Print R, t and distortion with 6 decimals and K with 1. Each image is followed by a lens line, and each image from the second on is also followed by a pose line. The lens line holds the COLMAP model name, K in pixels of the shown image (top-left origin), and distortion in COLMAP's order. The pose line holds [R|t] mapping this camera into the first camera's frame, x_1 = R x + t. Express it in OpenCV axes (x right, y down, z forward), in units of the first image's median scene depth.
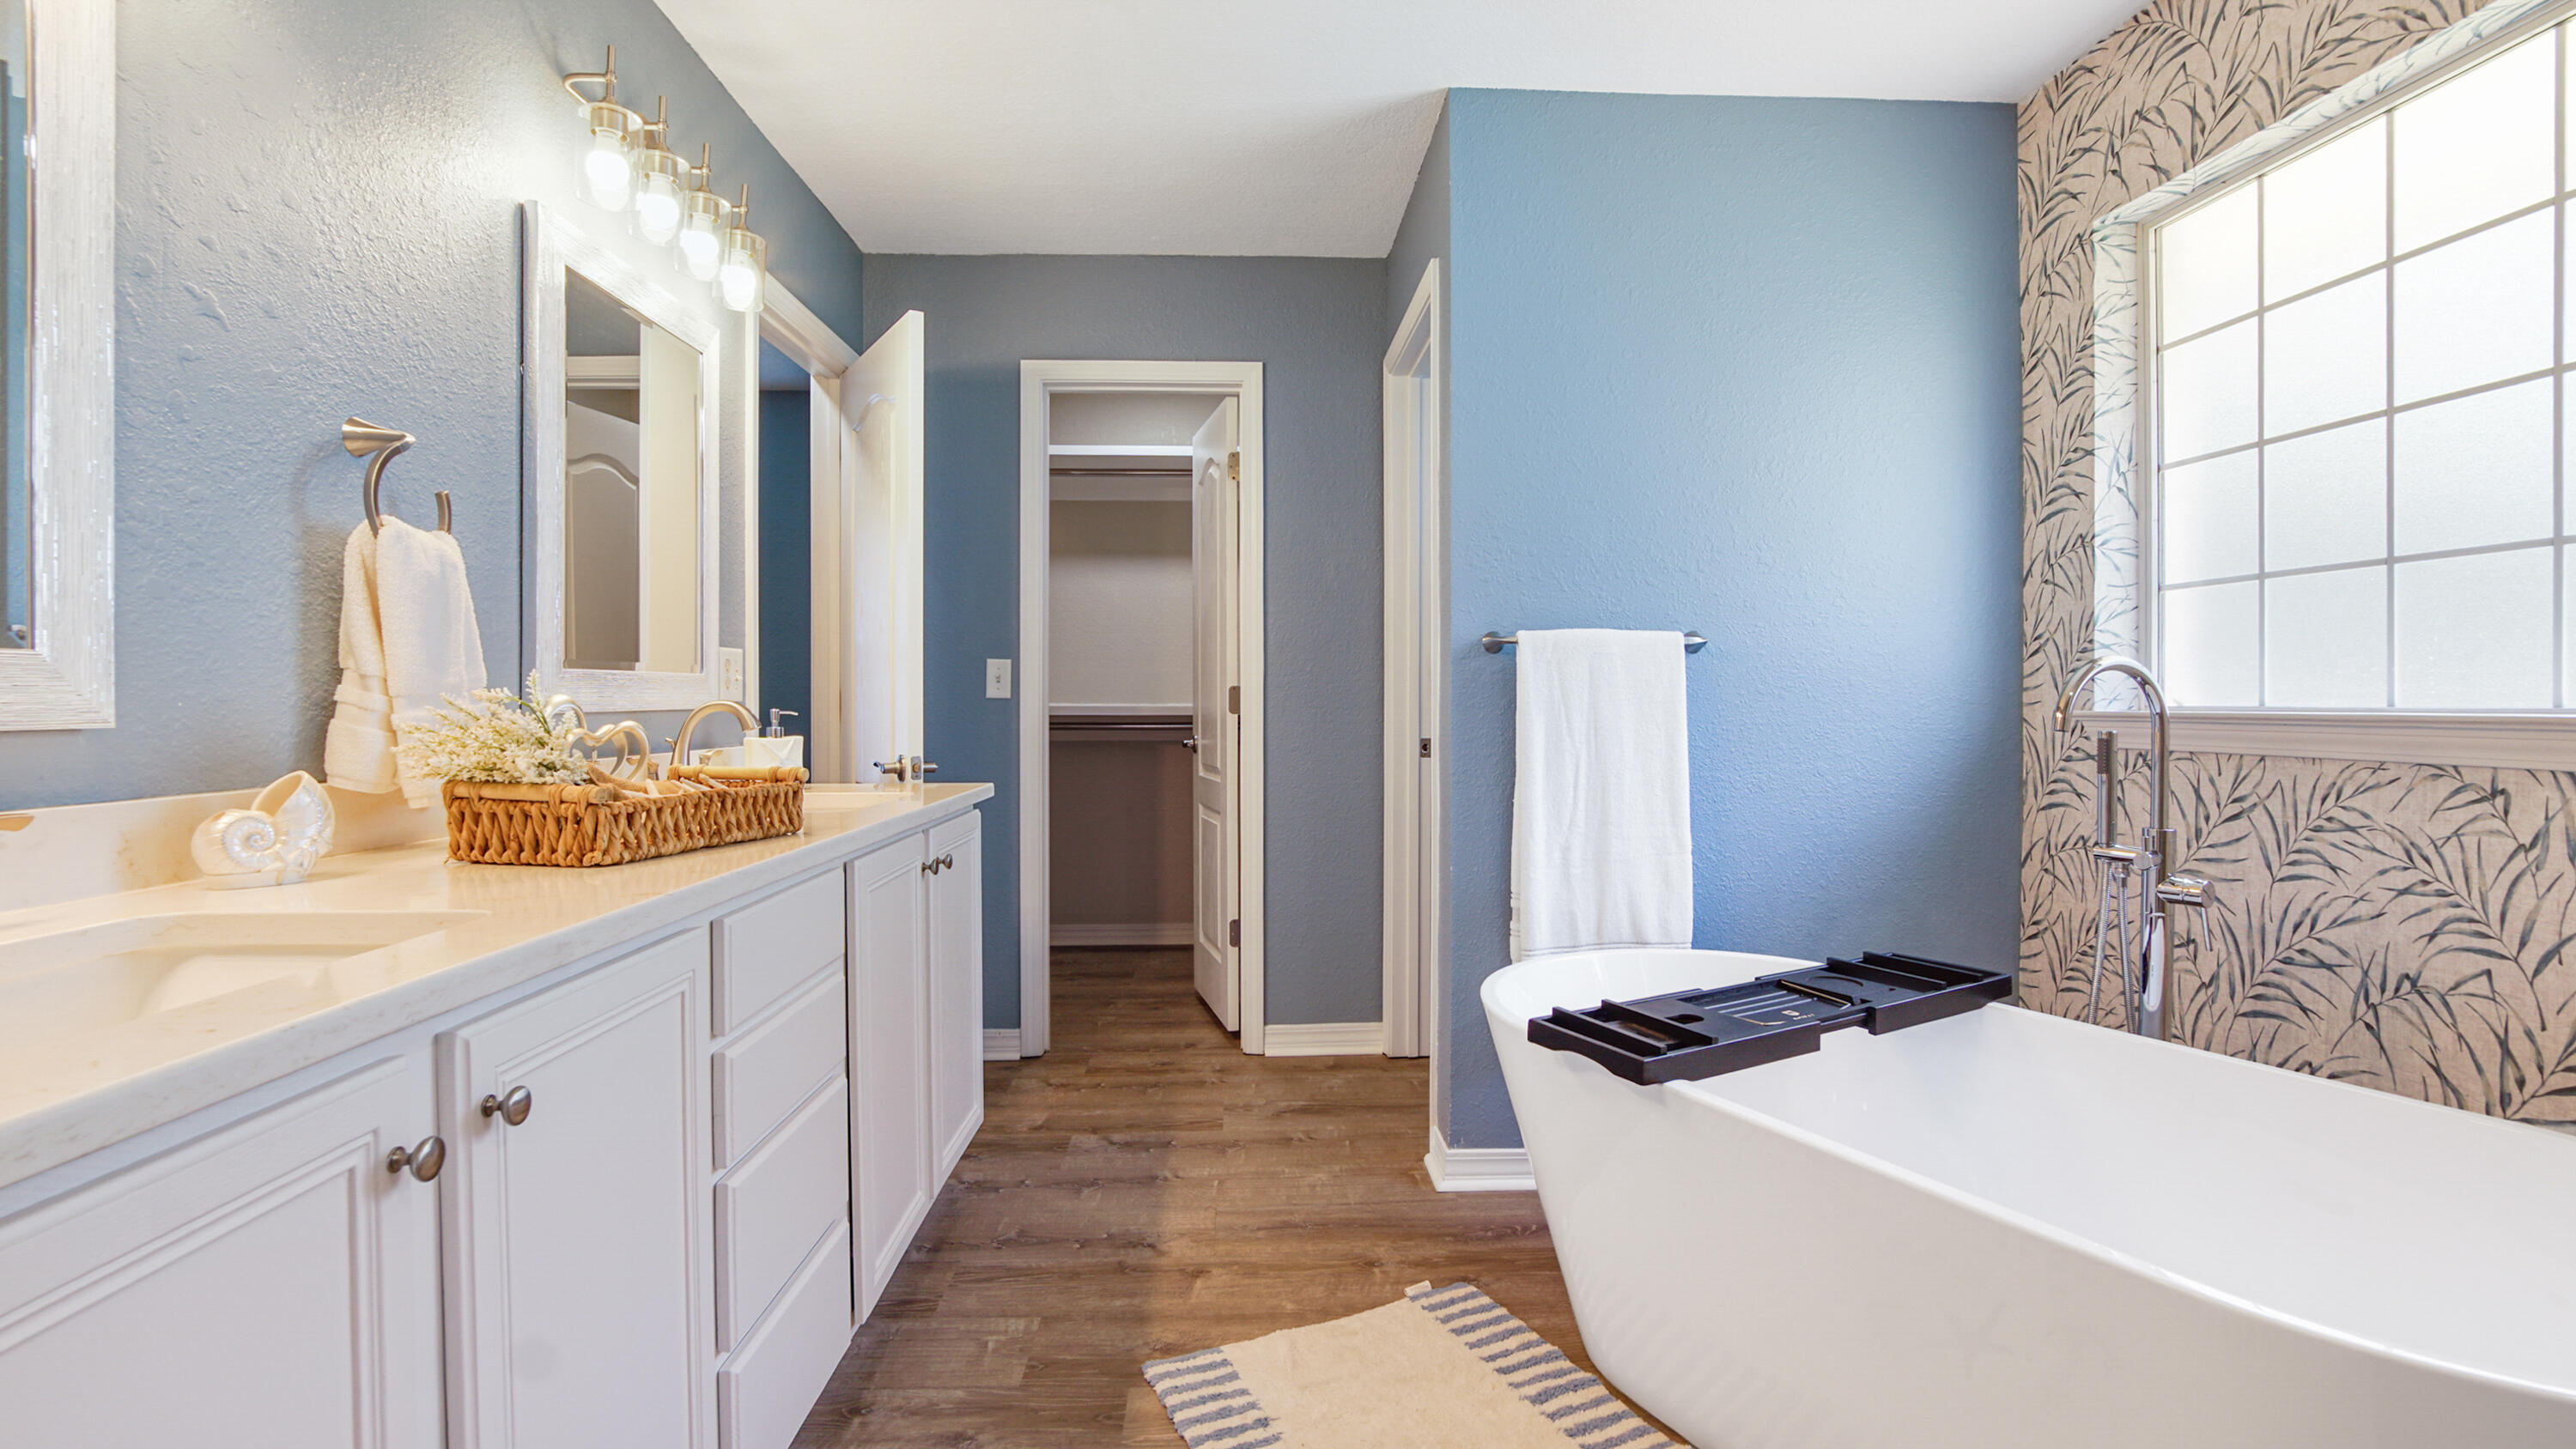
lens RADIAL K [[1182.3, 0, 1269.7], [0, 1182.3, 710.2], [0, 0, 1]] dist [-0.020734, 0.000416]
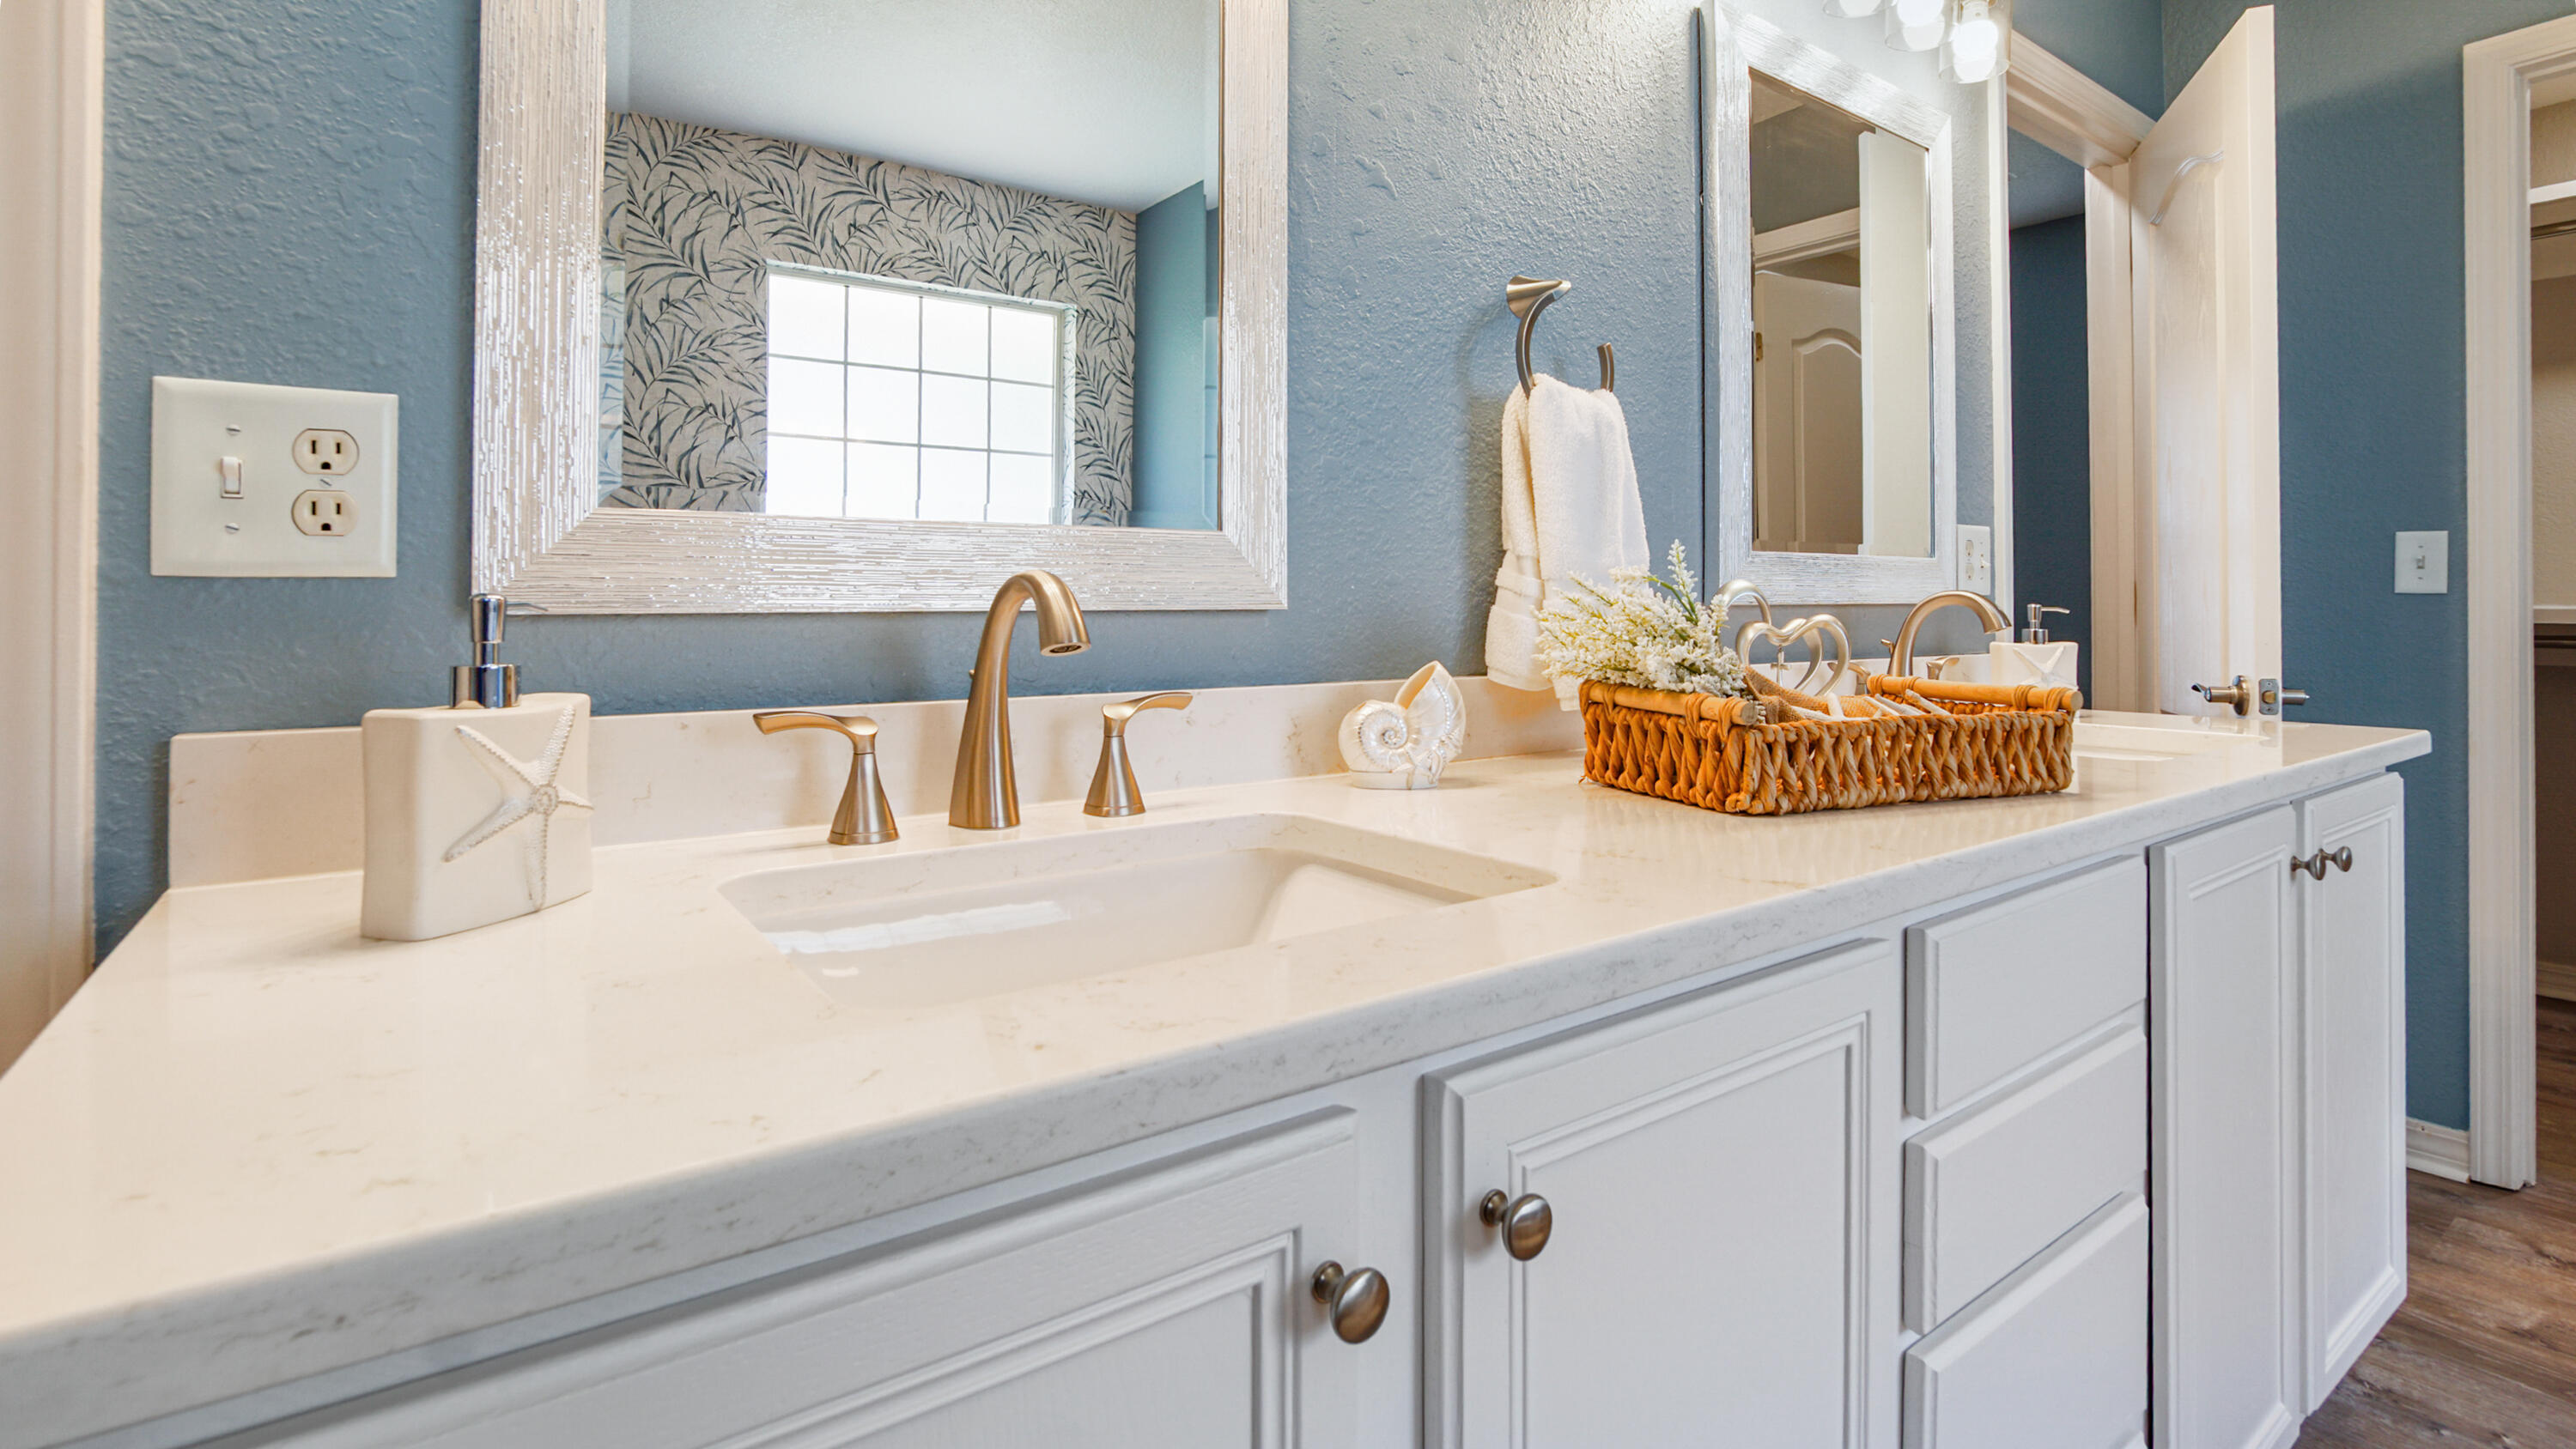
lens RADIAL K [[1208.1, 0, 1269.1], [0, 1208.1, 573.4], [0, 0, 1]] dist [-0.023711, 0.001698]
pose [[0.560256, -0.017258, -0.828140, -0.073913], [-0.011917, 0.999512, -0.028892, 0.007168], [0.828234, 0.026056, 0.559777, 0.198663]]
